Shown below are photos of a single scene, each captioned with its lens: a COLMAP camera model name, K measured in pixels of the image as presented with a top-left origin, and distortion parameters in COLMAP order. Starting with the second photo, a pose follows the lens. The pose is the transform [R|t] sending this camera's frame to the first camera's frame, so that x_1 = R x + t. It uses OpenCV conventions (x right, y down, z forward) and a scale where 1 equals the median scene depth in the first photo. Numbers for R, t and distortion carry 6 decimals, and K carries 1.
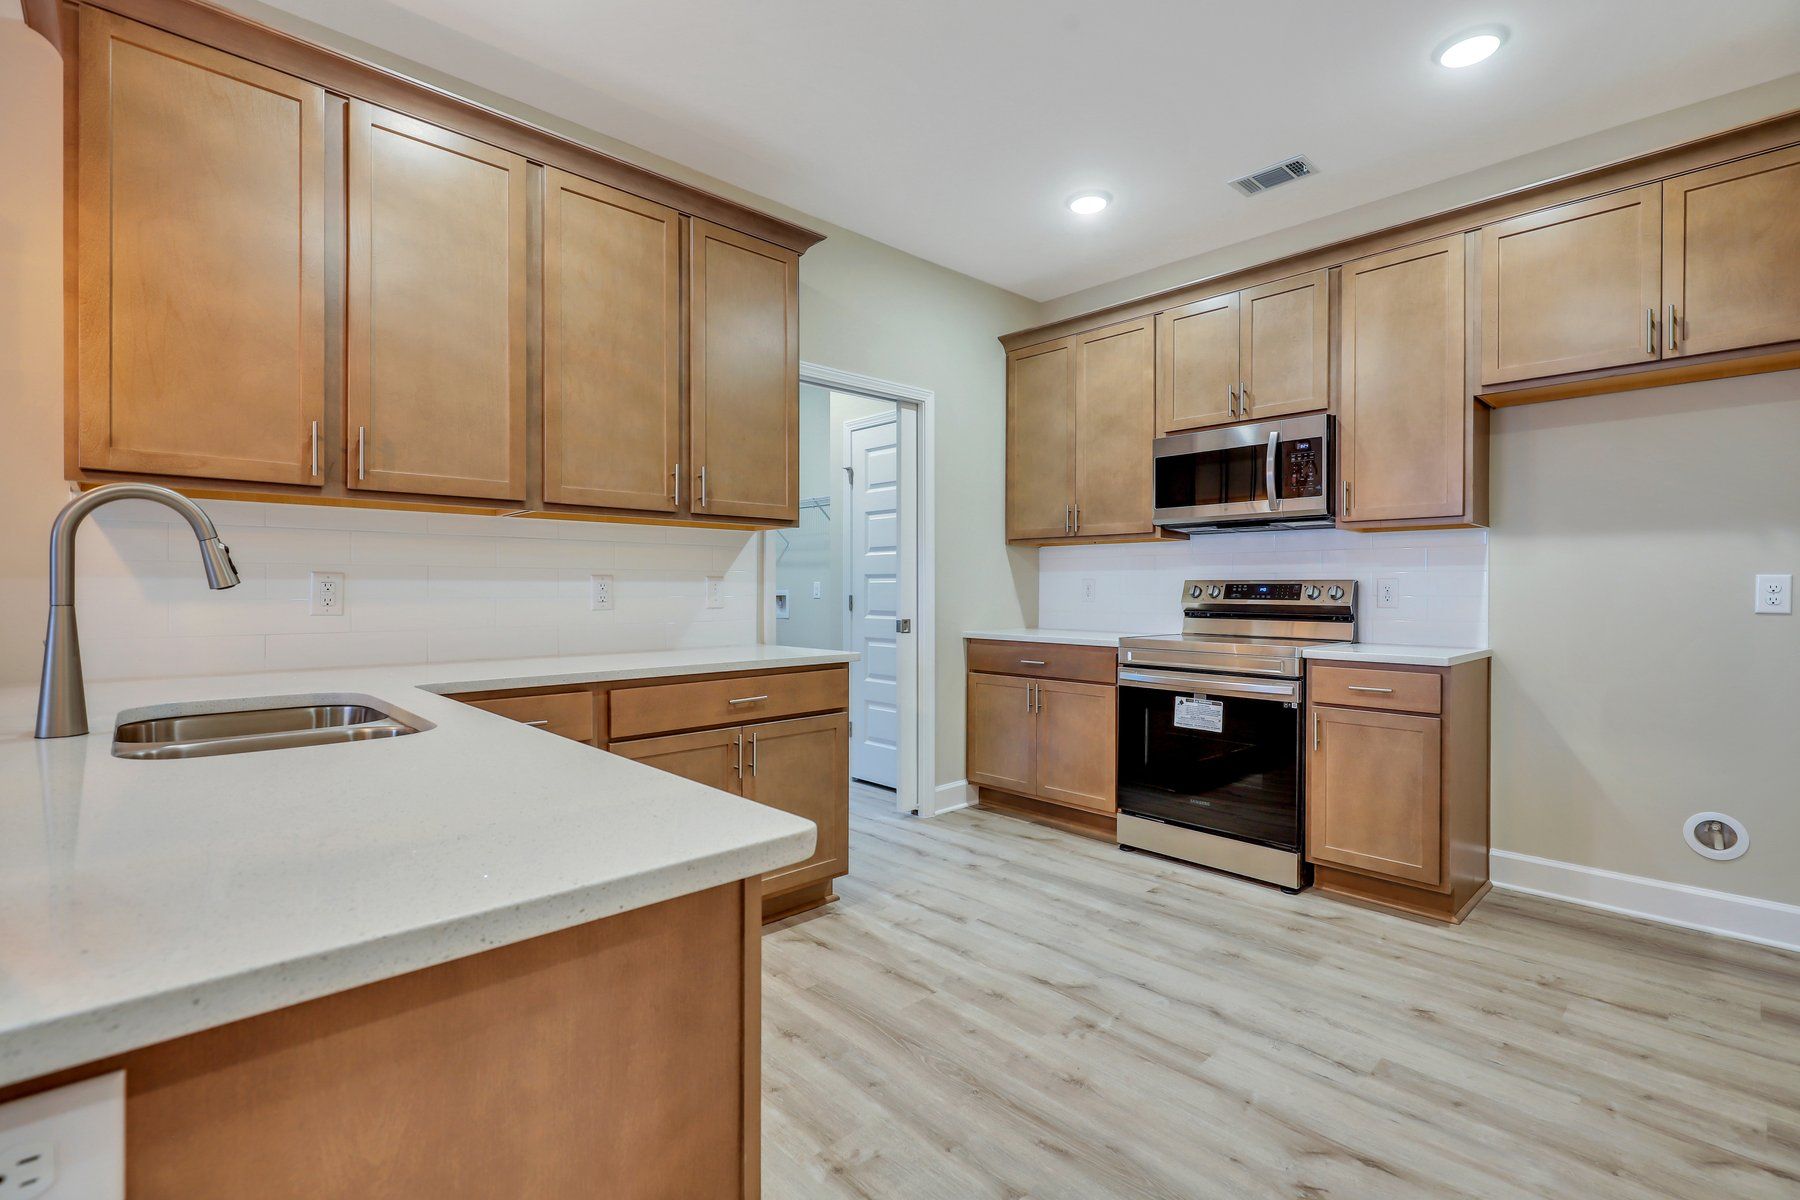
lens RADIAL K [[815.3, 0, 903.7], [0, 815.3, 598.7], [0, 0, 1]] dist [-0.002071, -0.000193]
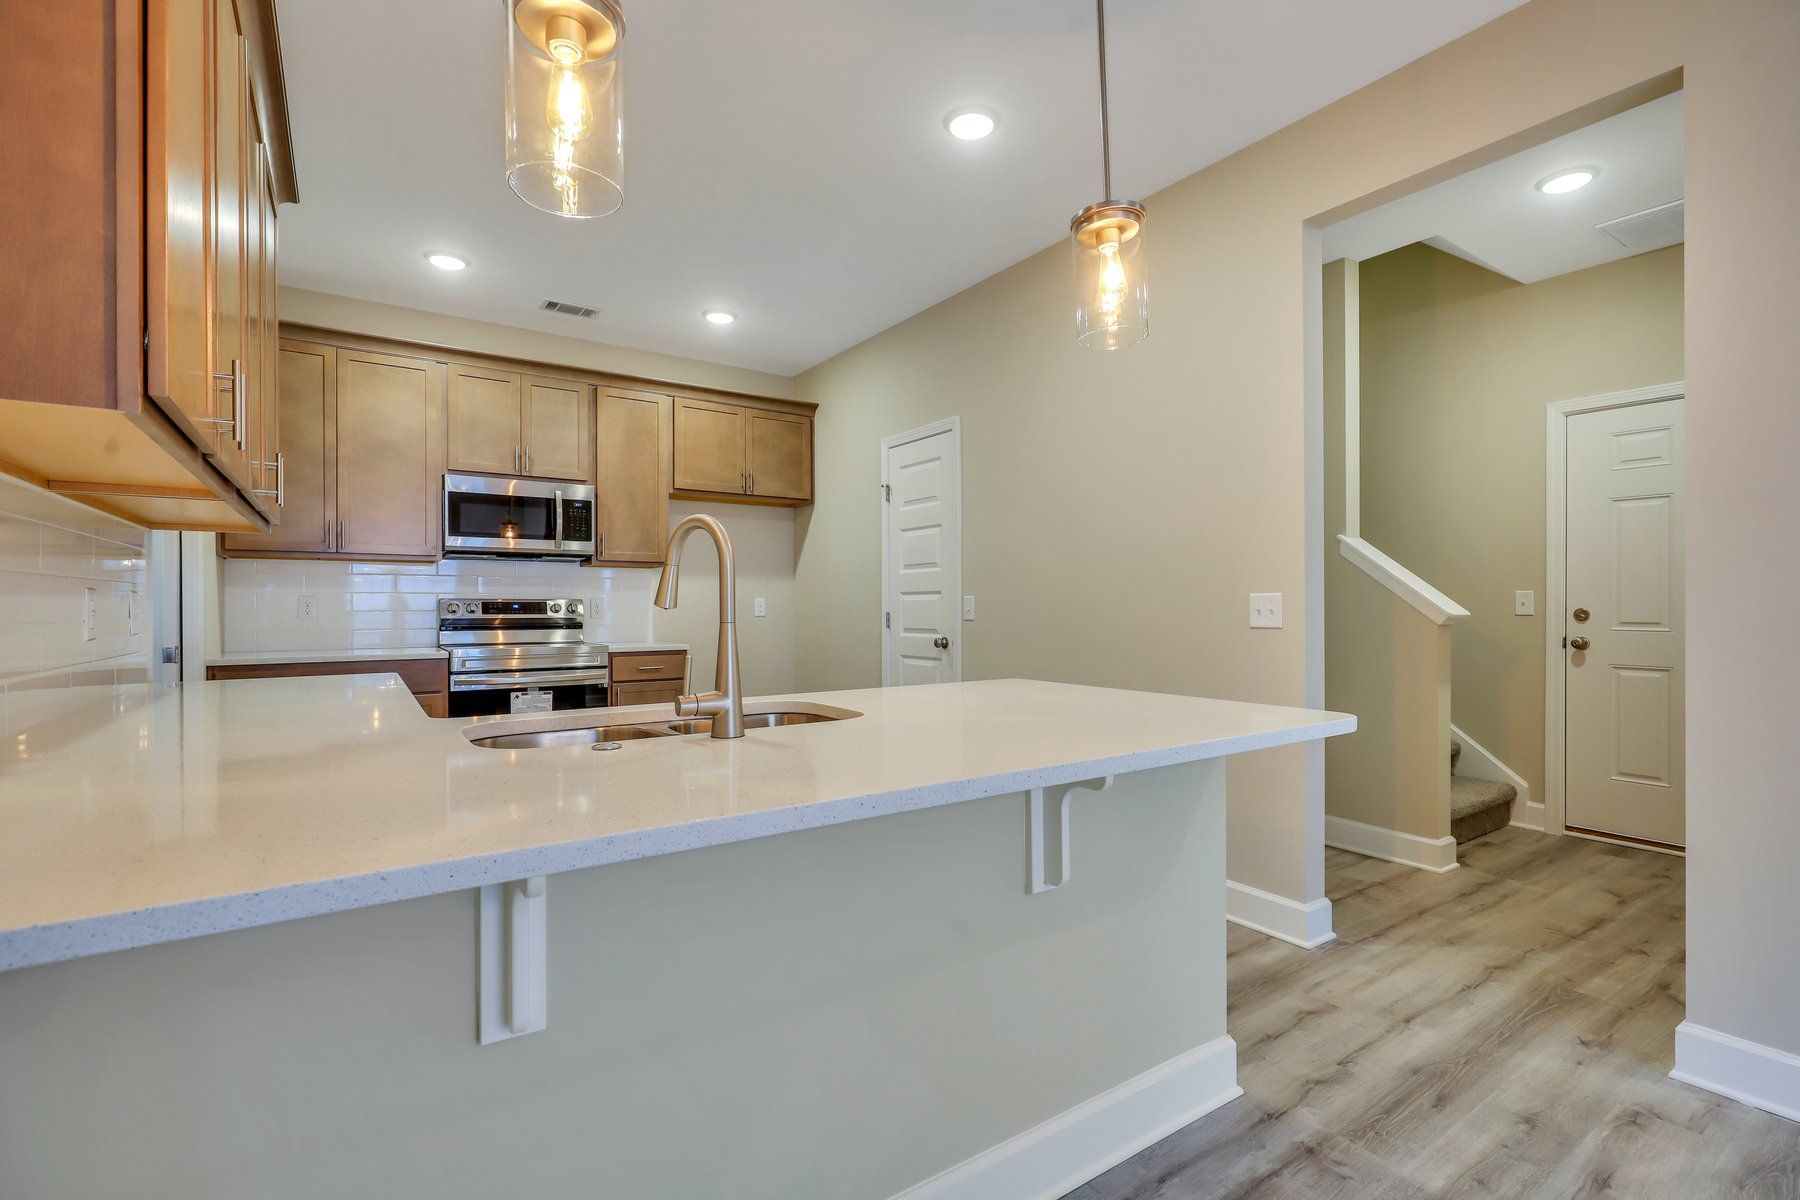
lens RADIAL K [[815.3, 0, 903.7], [0, 815.3, 598.7], [0, 0, 1]] dist [-0.002071, -0.000193]
pose [[0.154232, 0.008423, 0.987999, -0.803077], [0.017013, 0.999793, -0.011179, 0.001441], [-0.987888, 0.018533, 0.154057, 0.223701]]
